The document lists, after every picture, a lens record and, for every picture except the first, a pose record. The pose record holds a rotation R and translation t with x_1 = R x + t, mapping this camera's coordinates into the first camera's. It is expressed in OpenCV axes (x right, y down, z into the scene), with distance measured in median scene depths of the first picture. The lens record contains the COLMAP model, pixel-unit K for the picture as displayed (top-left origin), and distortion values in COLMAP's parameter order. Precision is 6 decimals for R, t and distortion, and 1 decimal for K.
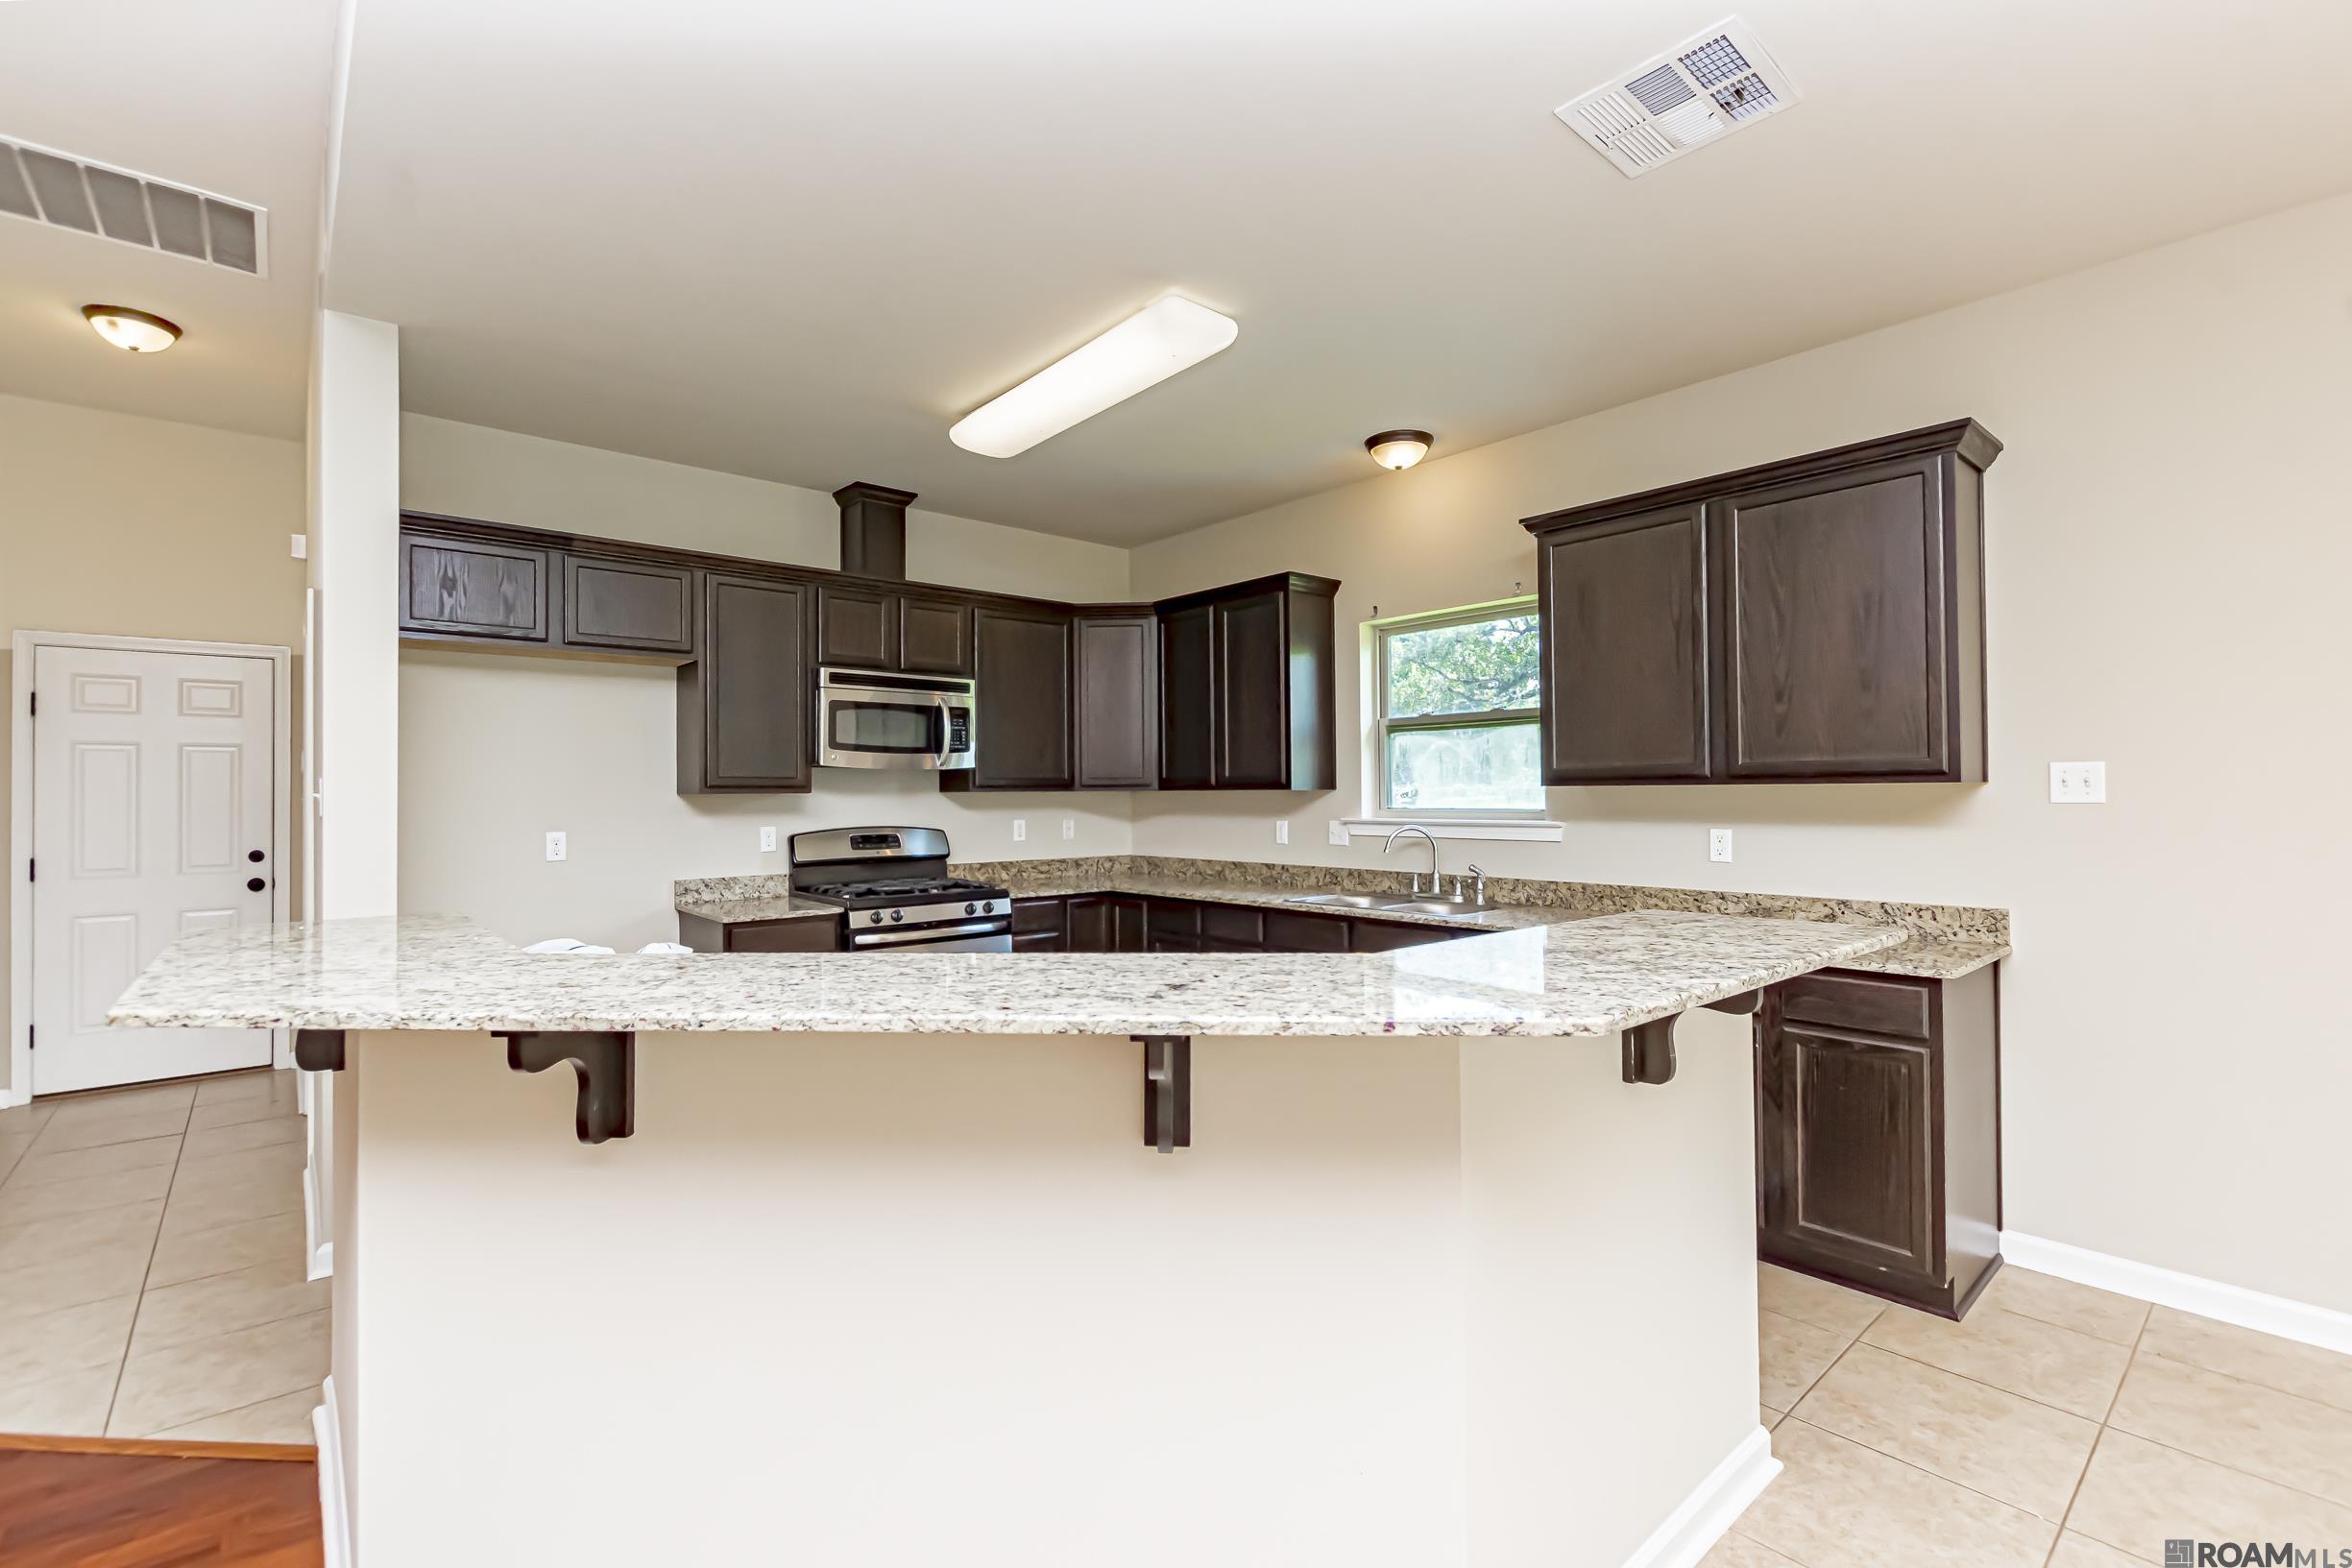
lens RADIAL K [[1034.2, 0, 1177.8], [0, 1034.2, 777.9], [0, 0, 1]] dist [0.000249, -0.000213]
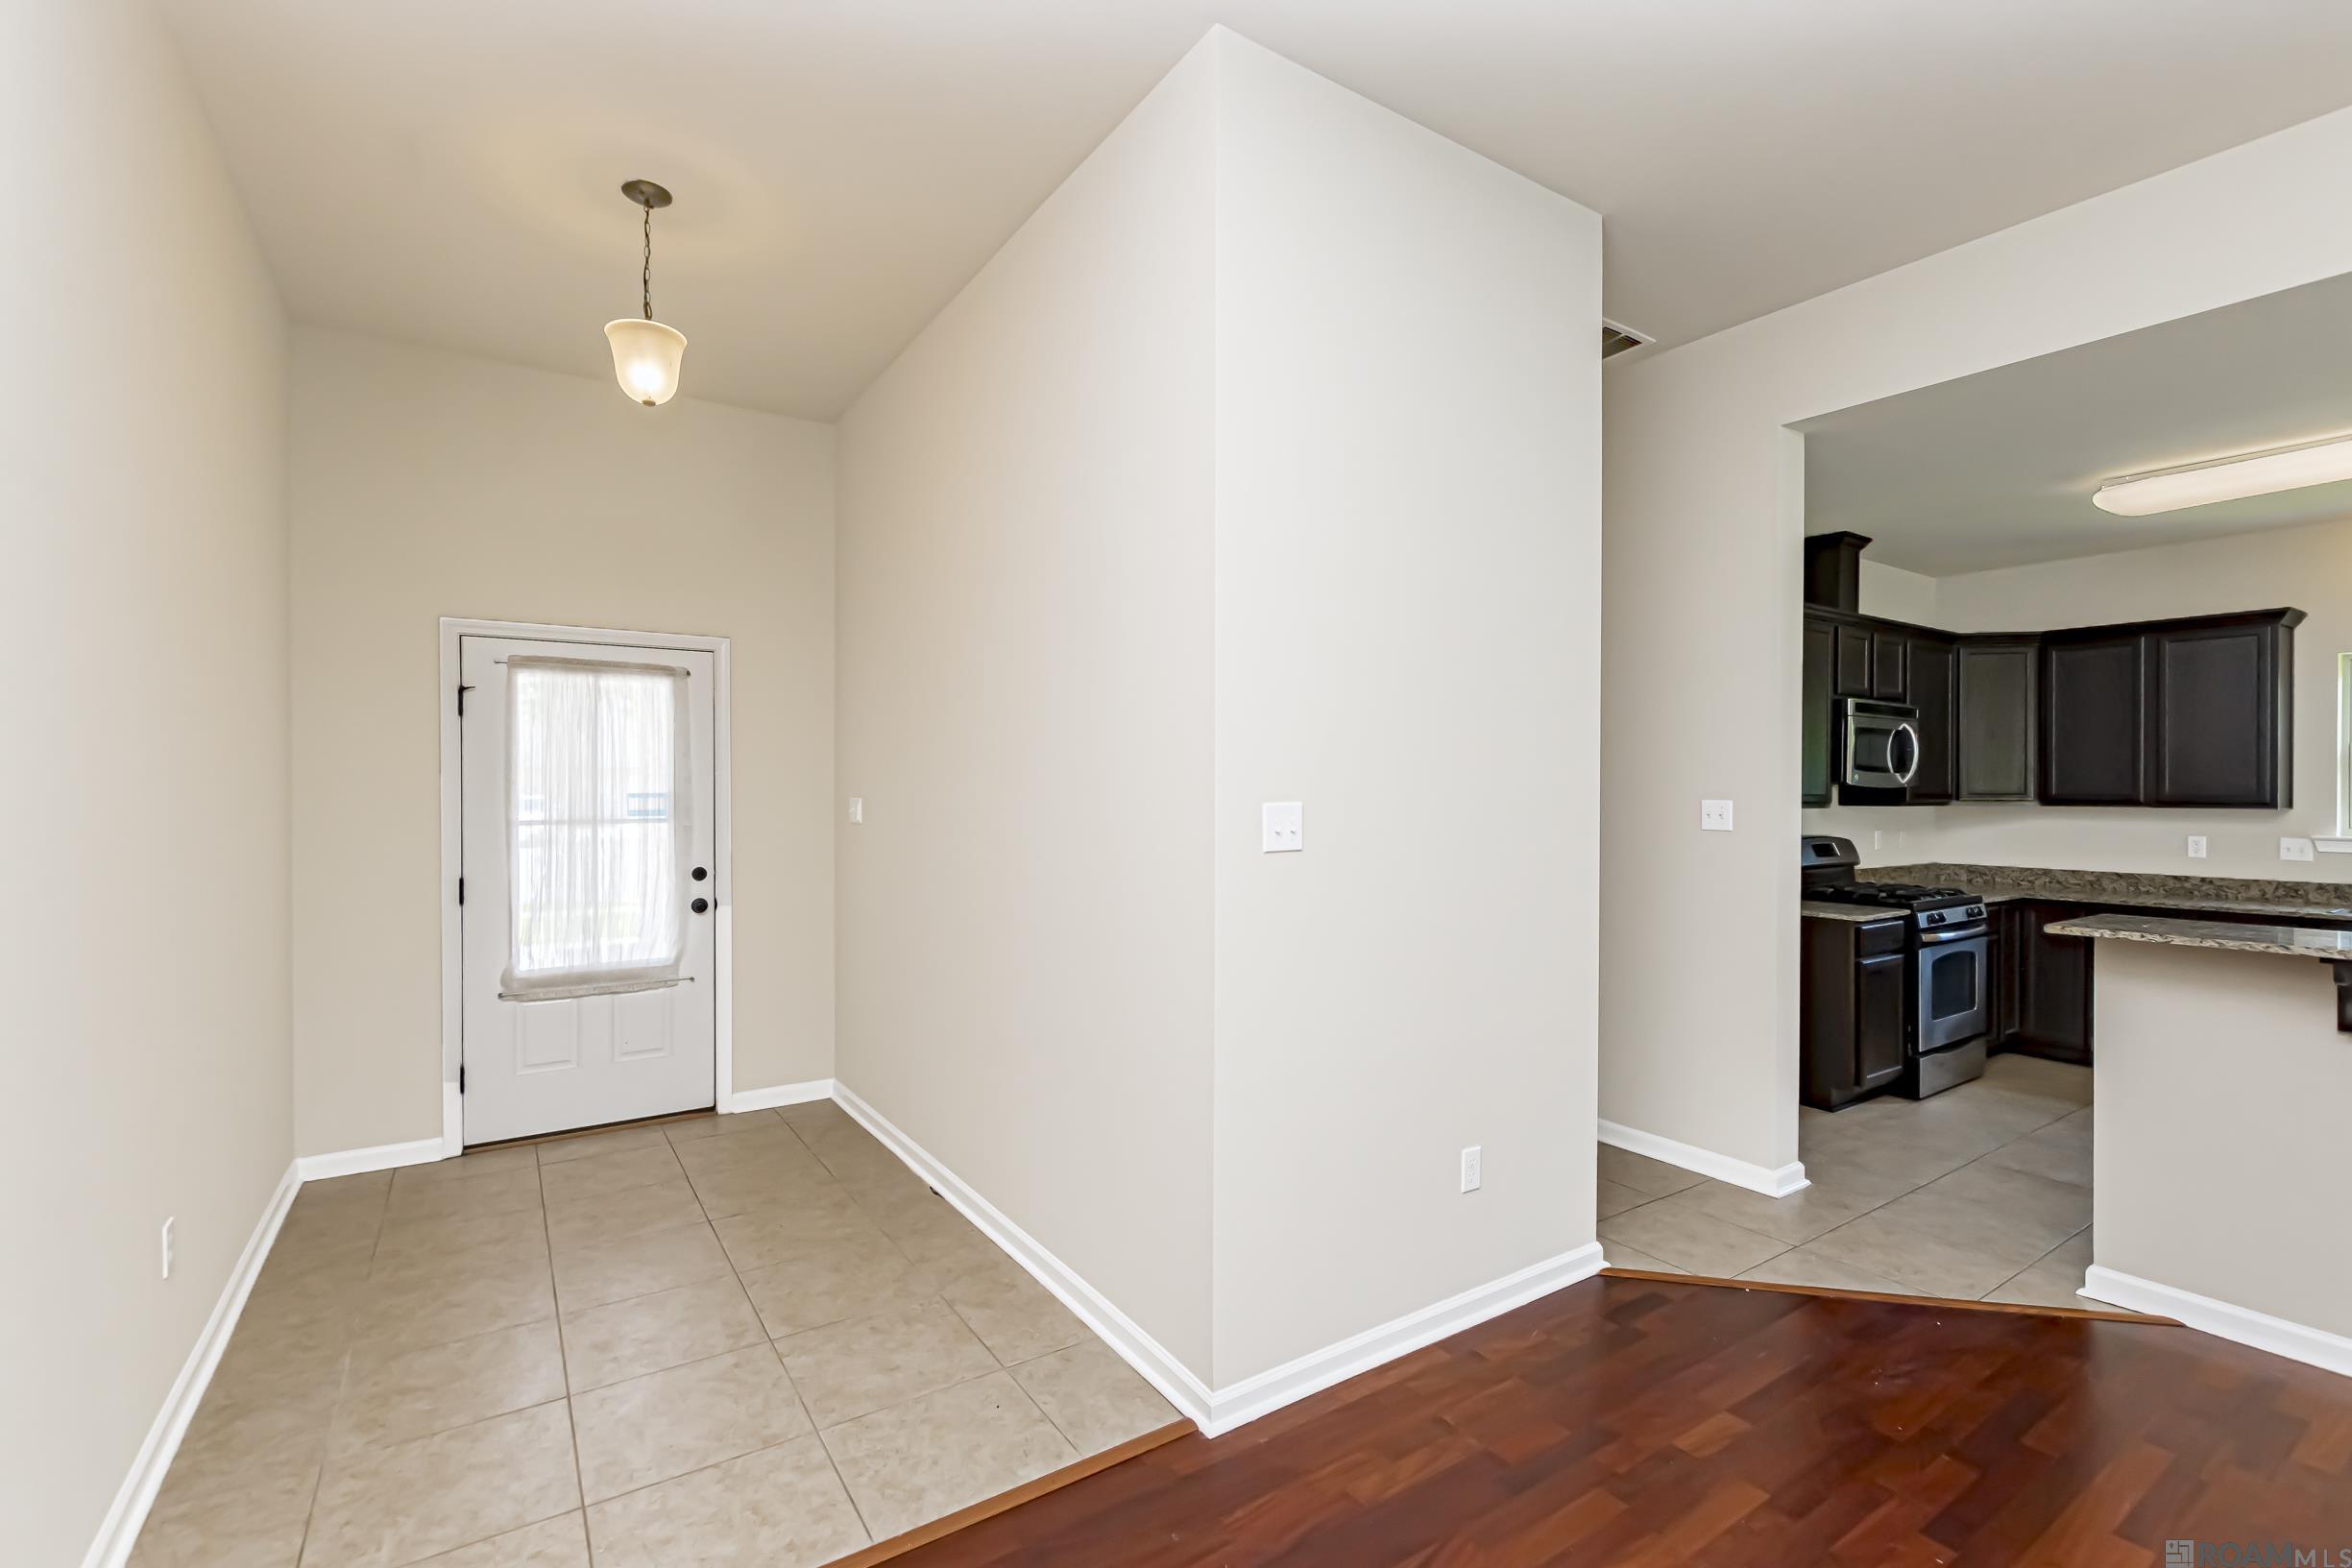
lens RADIAL K [[1017.1, 0, 1181.1], [0, 1017.1, 788.7], [0, 0, 1]] dist [0.009202, -0.006956]
pose [[0.991087, 0.009414, -0.132884, -0.889950], [-0.006905, 0.999789, 0.019330, -0.023275], [0.133038, -0.018240, 0.990943, -0.207178]]
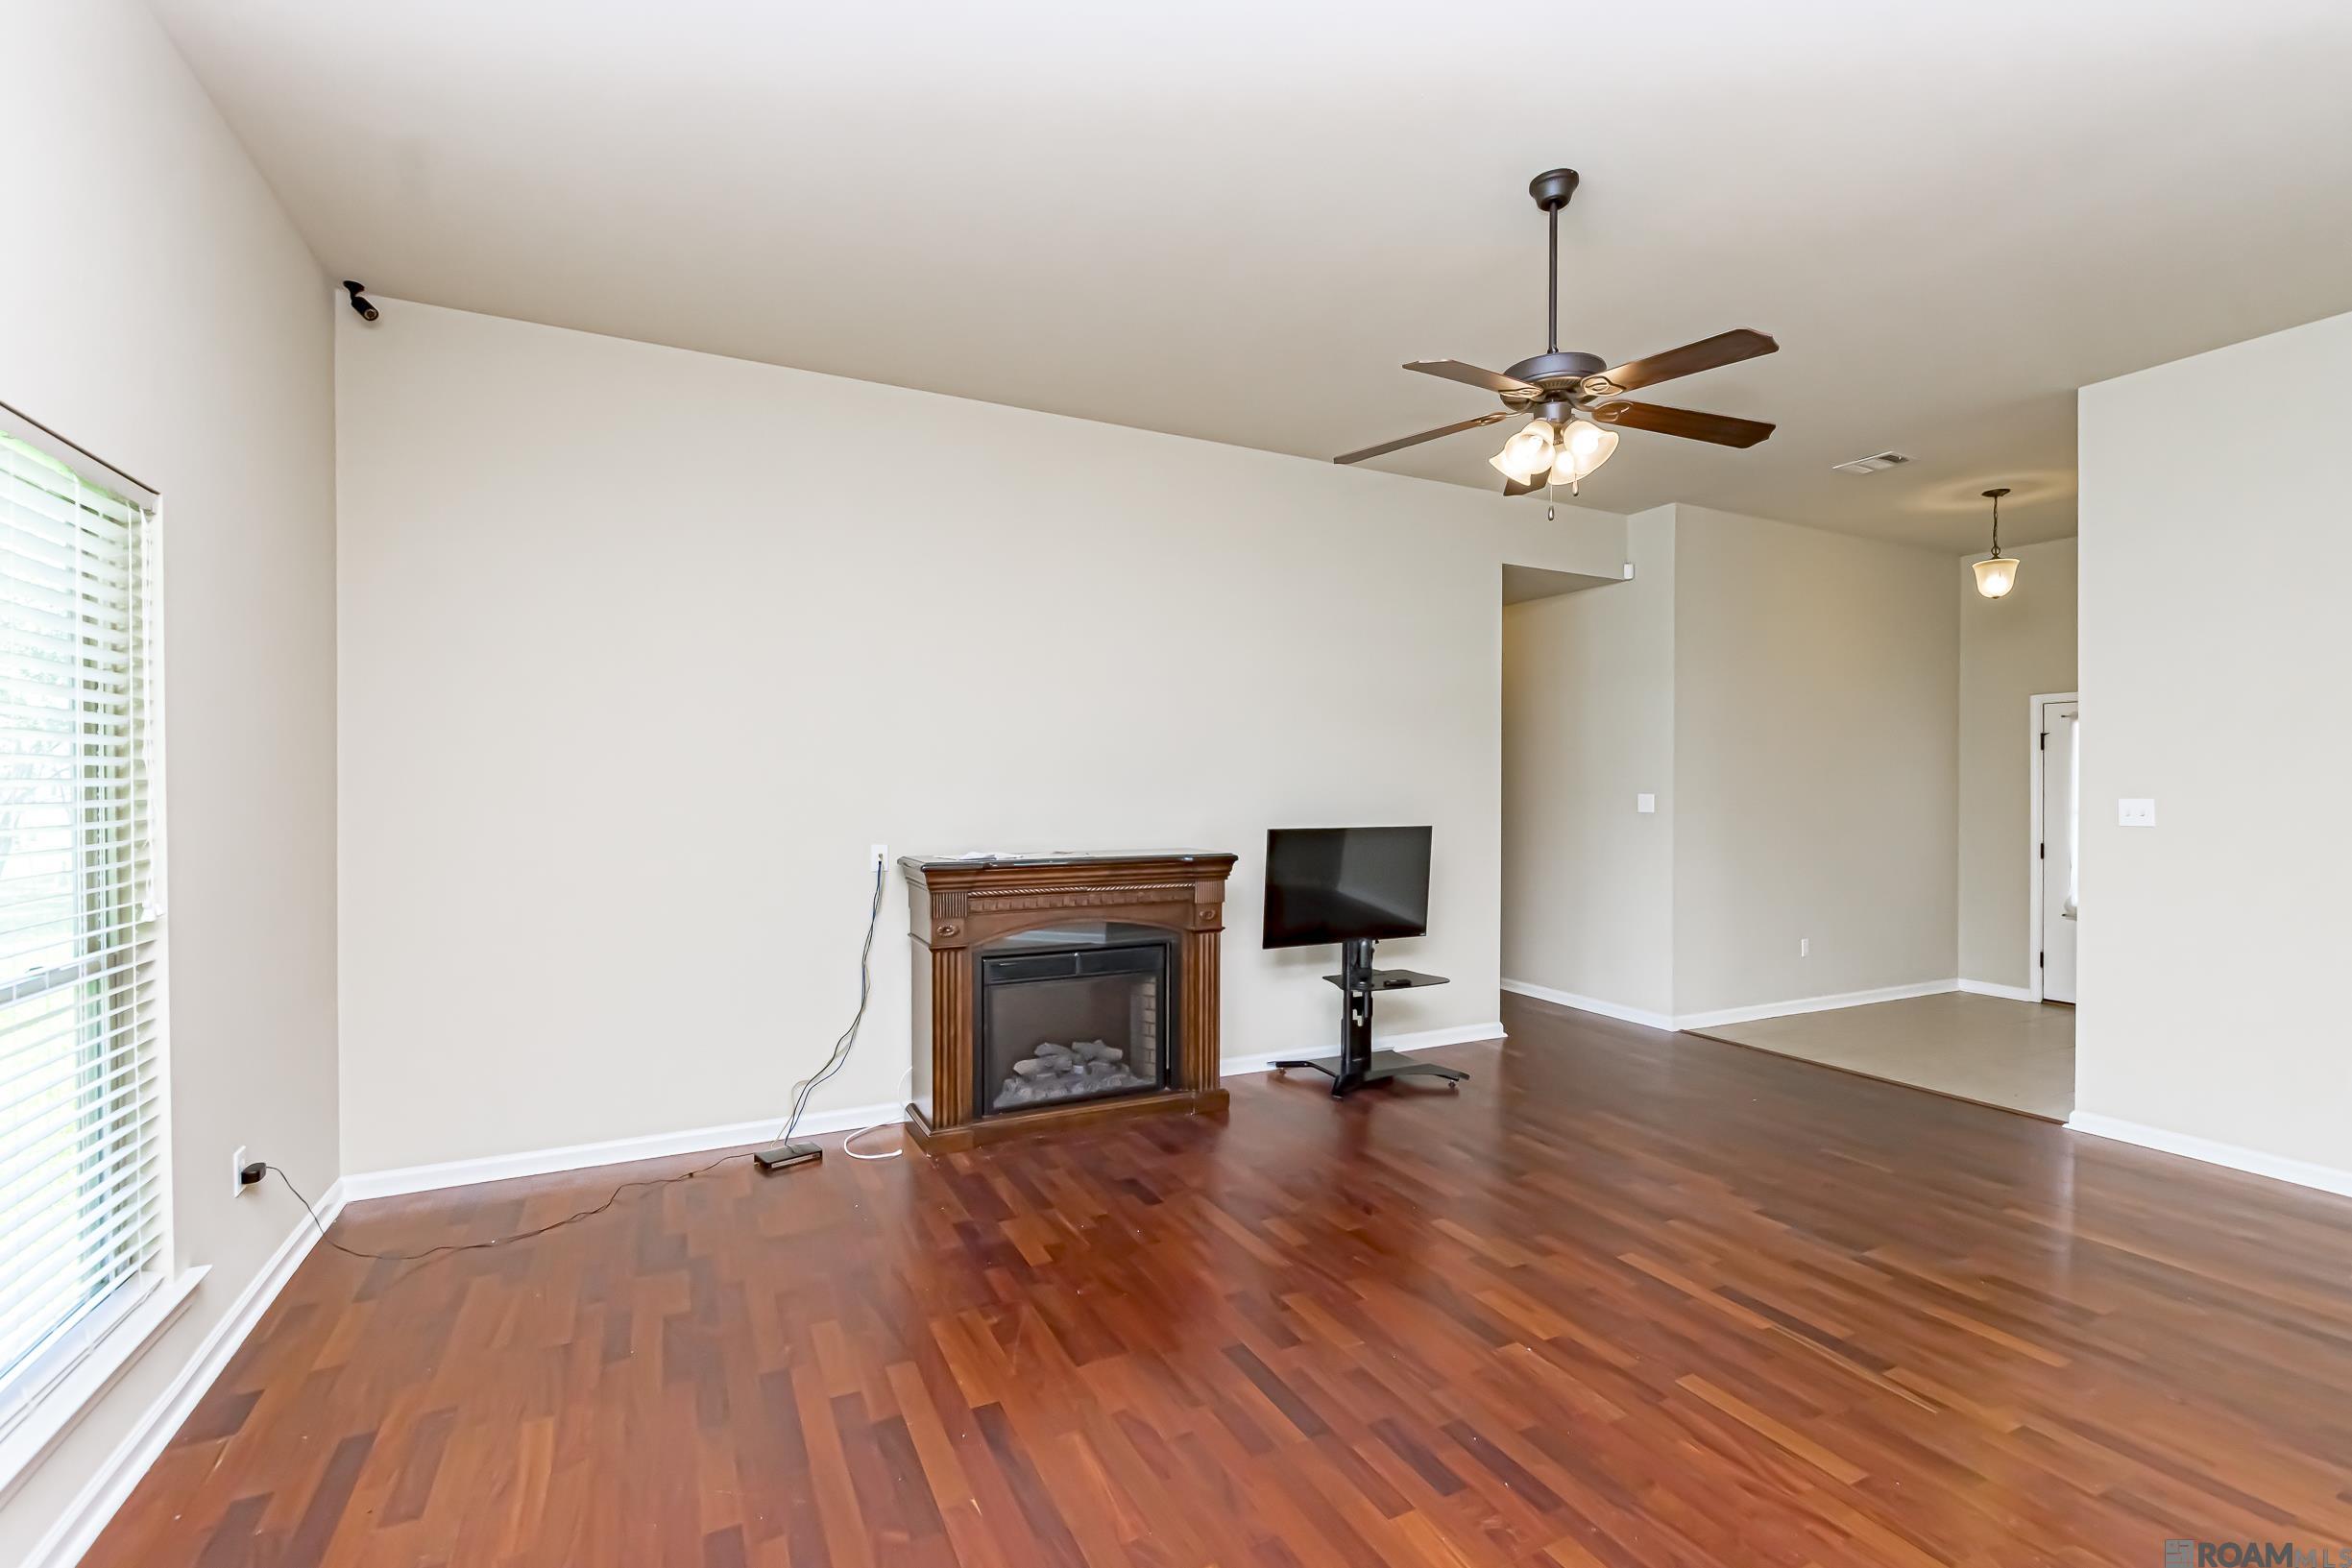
lens RADIAL K [[1017.1, 0, 1181.1], [0, 1017.1, 788.7], [0, 0, 1]] dist [0.009202, -0.006956]
pose [[-0.251525, 0.006531, -0.967829, 0.193487], [0.010097, 0.999941, 0.004124, -0.025230], [0.967798, -0.008735, -0.251576, -0.280239]]
